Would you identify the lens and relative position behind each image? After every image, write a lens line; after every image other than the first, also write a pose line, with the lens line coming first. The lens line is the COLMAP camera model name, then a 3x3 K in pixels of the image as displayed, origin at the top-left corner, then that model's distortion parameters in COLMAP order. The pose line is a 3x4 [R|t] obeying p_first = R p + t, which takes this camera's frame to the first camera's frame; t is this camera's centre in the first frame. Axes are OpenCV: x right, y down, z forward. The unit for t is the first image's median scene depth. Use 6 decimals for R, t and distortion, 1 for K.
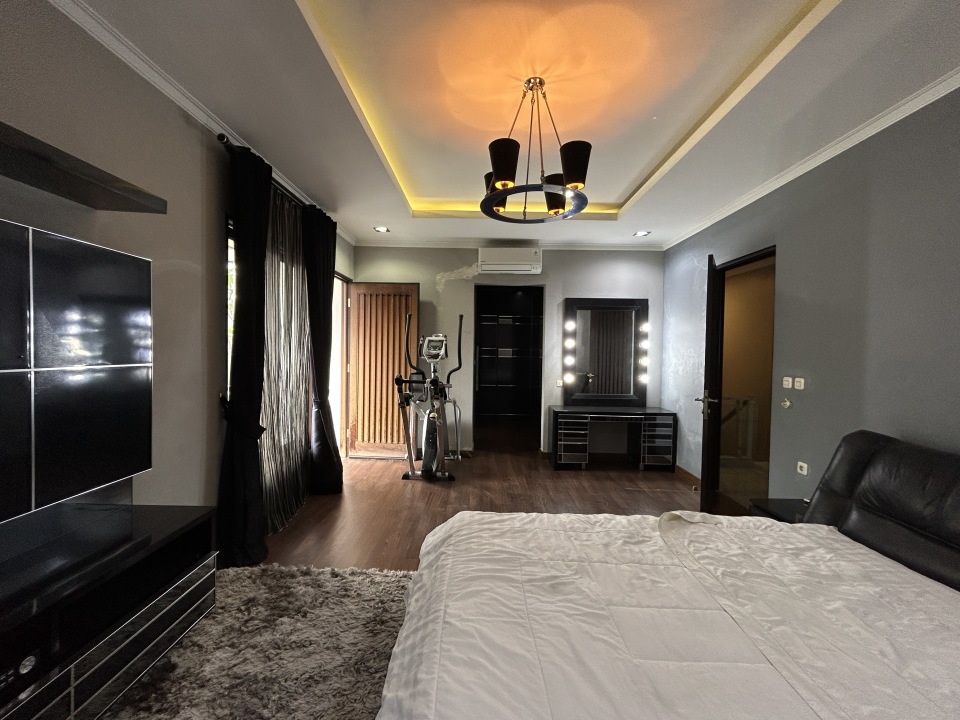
lens RADIAL K [[389.9, 0, 477.5], [0, 389.9, 356.6], [0, 0, 1]] dist [-0.001335, 0.000060]
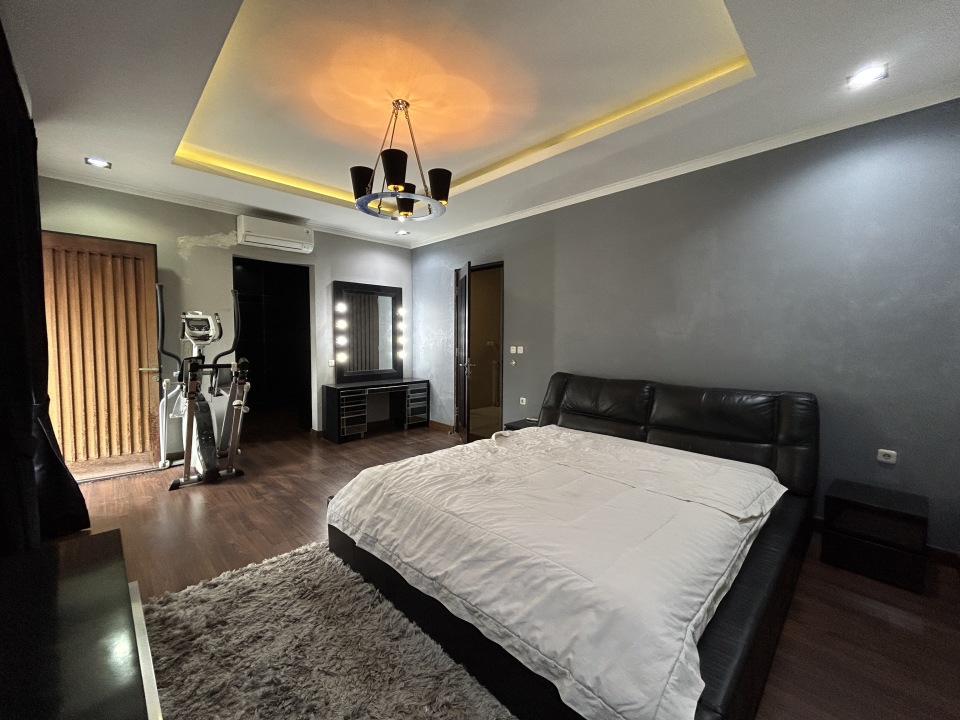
lens RADIAL K [[389.9, 0, 477.5], [0, 389.9, 356.6], [0, 0, 1]] dist [-0.001335, 0.000060]
pose [[0.704926, -0.047604, 0.707682, -0.316606], [0.018175, 0.998630, 0.049072, 0.010165], [-0.709048, -0.021730, 0.704825, -0.013905]]
